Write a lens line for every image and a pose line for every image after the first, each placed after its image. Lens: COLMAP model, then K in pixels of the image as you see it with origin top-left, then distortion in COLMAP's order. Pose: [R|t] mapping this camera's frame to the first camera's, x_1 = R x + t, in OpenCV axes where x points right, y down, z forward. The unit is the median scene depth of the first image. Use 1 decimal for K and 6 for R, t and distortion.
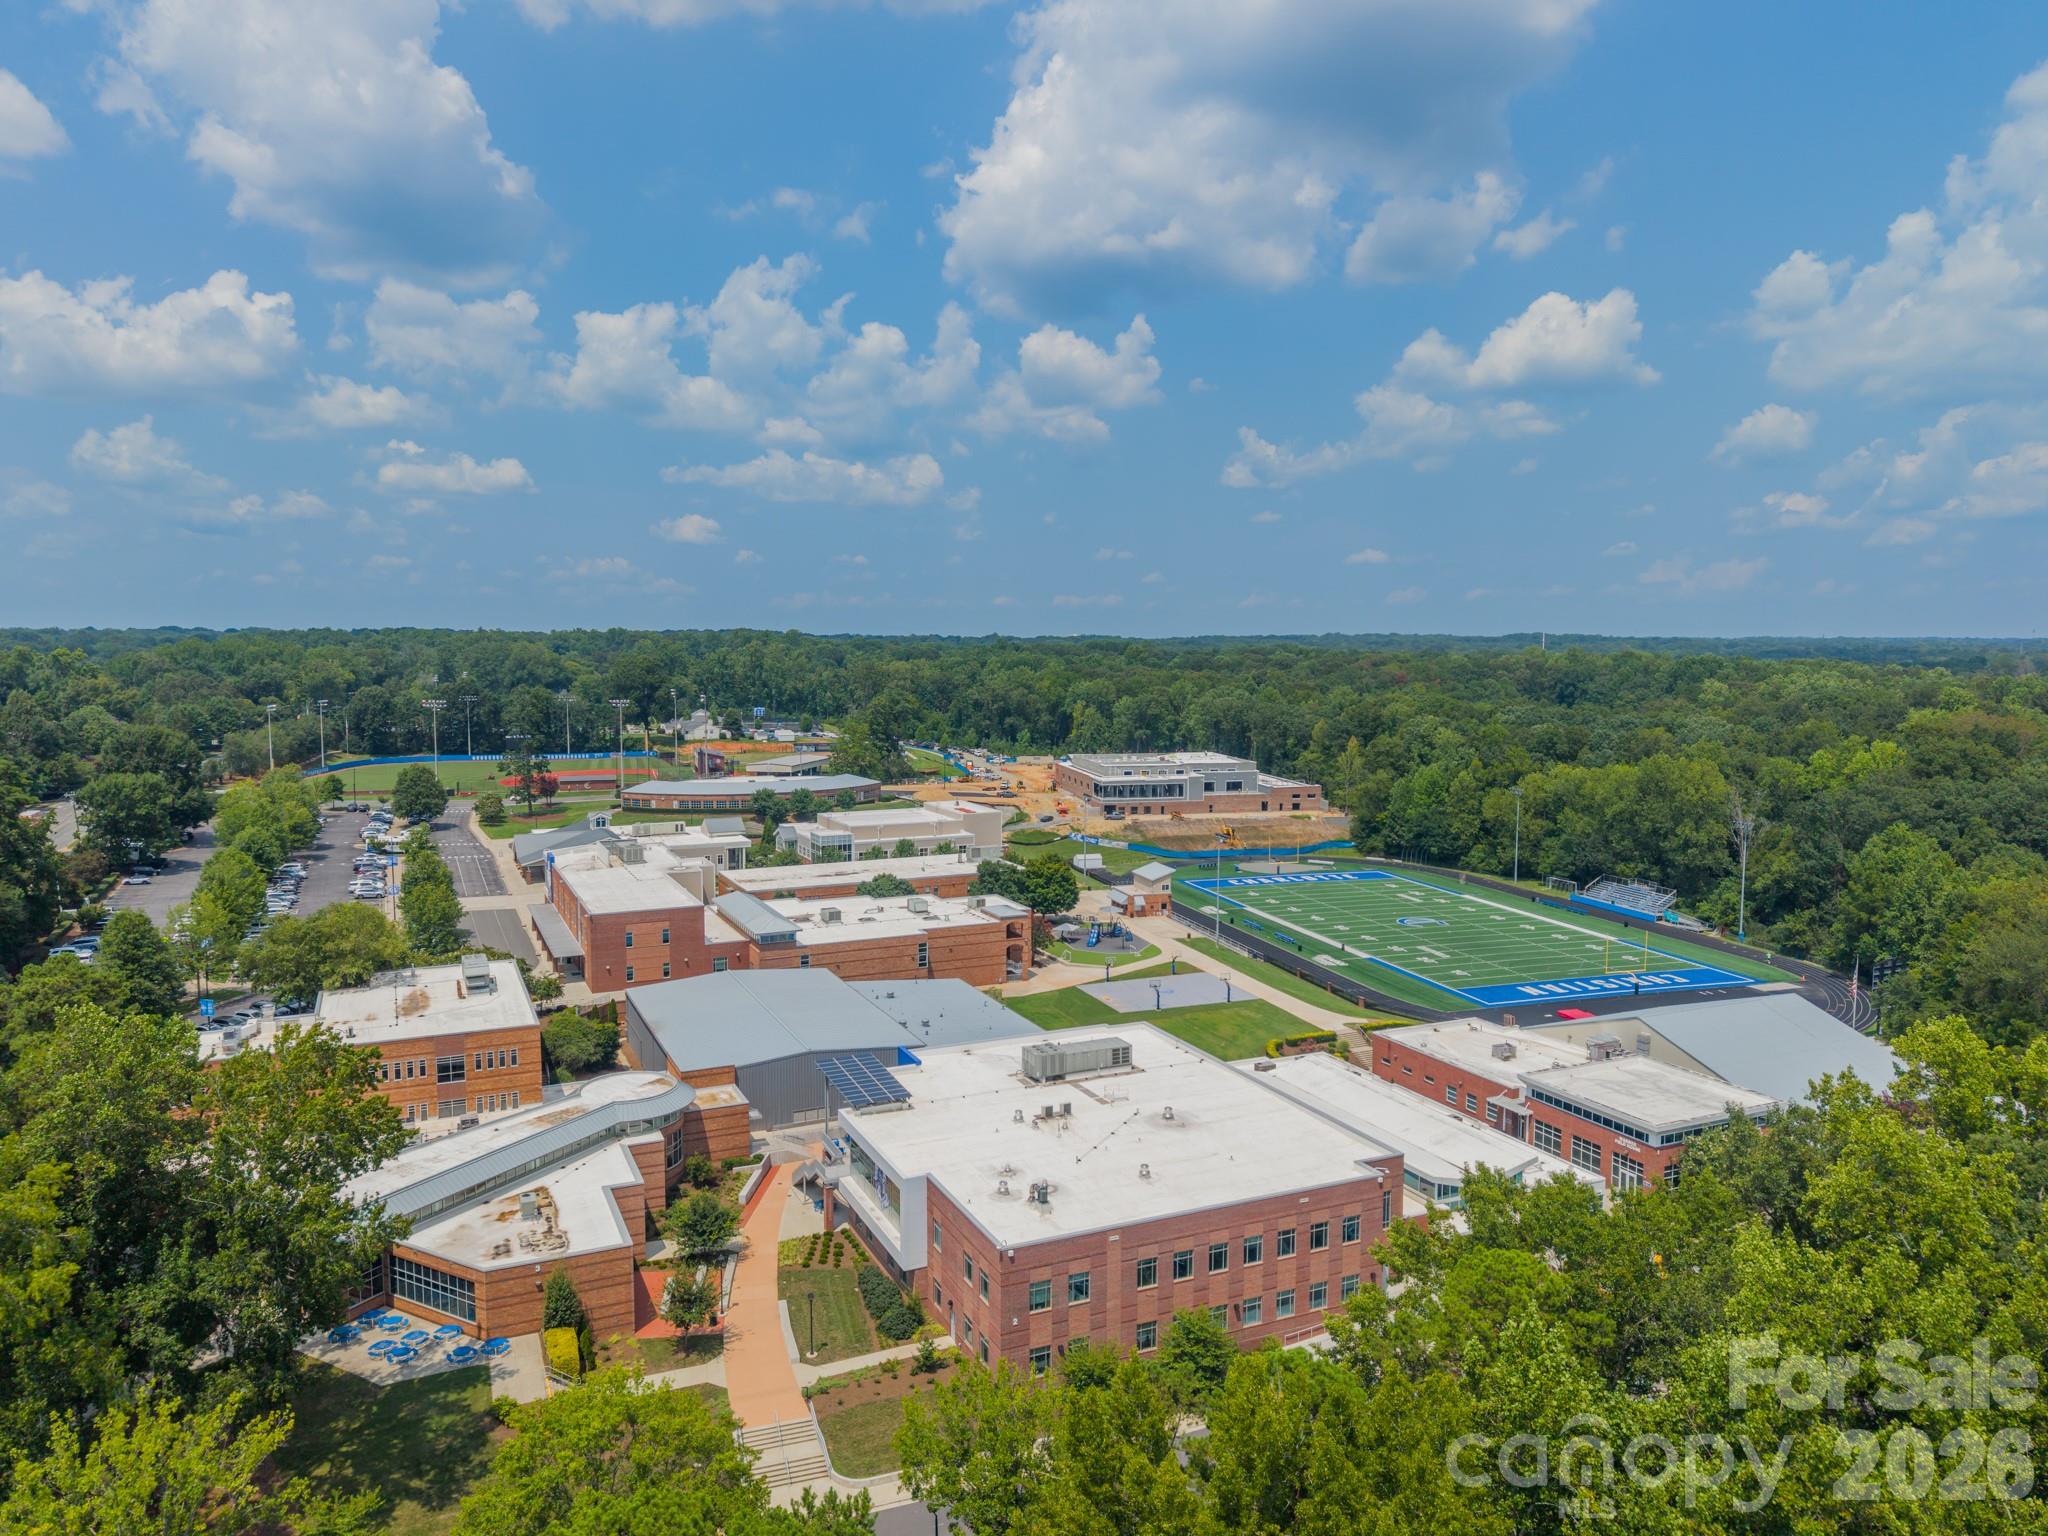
lens RADIAL K [[1322.5, 0, 1024.0], [0, 1322.5, 768.0], [0, 0, 1]] dist [-0.012231, -0.006178]
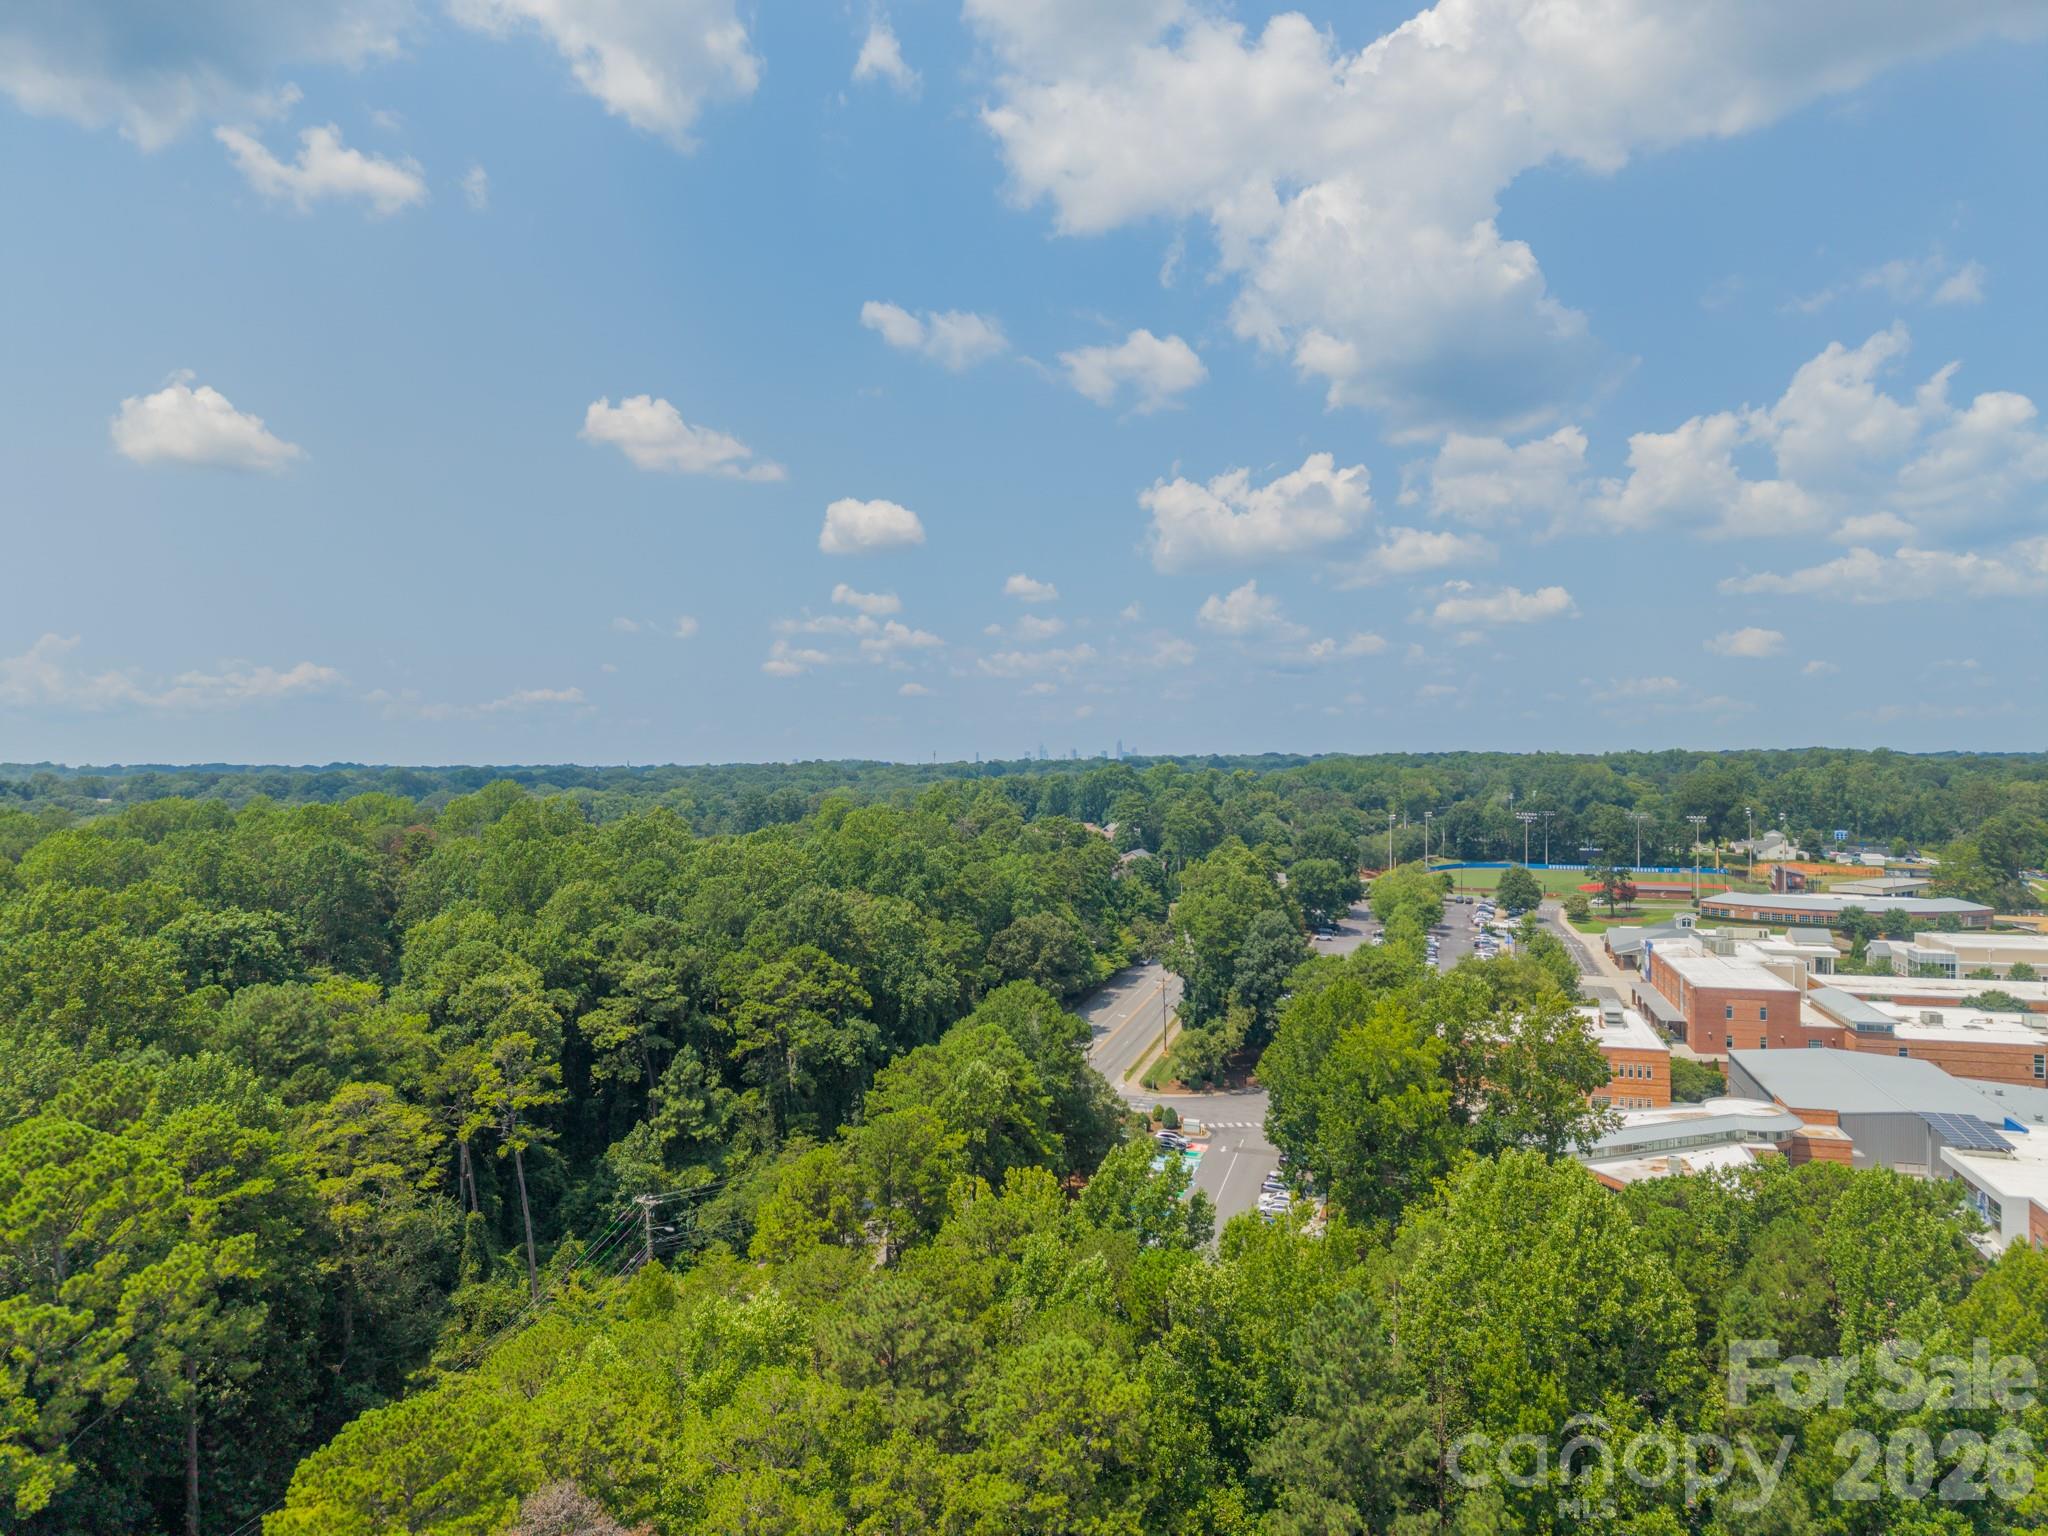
lens RADIAL K [[1322.5, 0, 1024.0], [0, 1322.5, 768.0], [0, 0, 1]] dist [-0.012231, -0.006178]
pose [[0.733376, -0.005610, -0.679800, 0.016396], [-0.057529, 0.995867, -0.070281, 0.013382], [0.677385, 0.090651, 0.730022, -0.126471]]
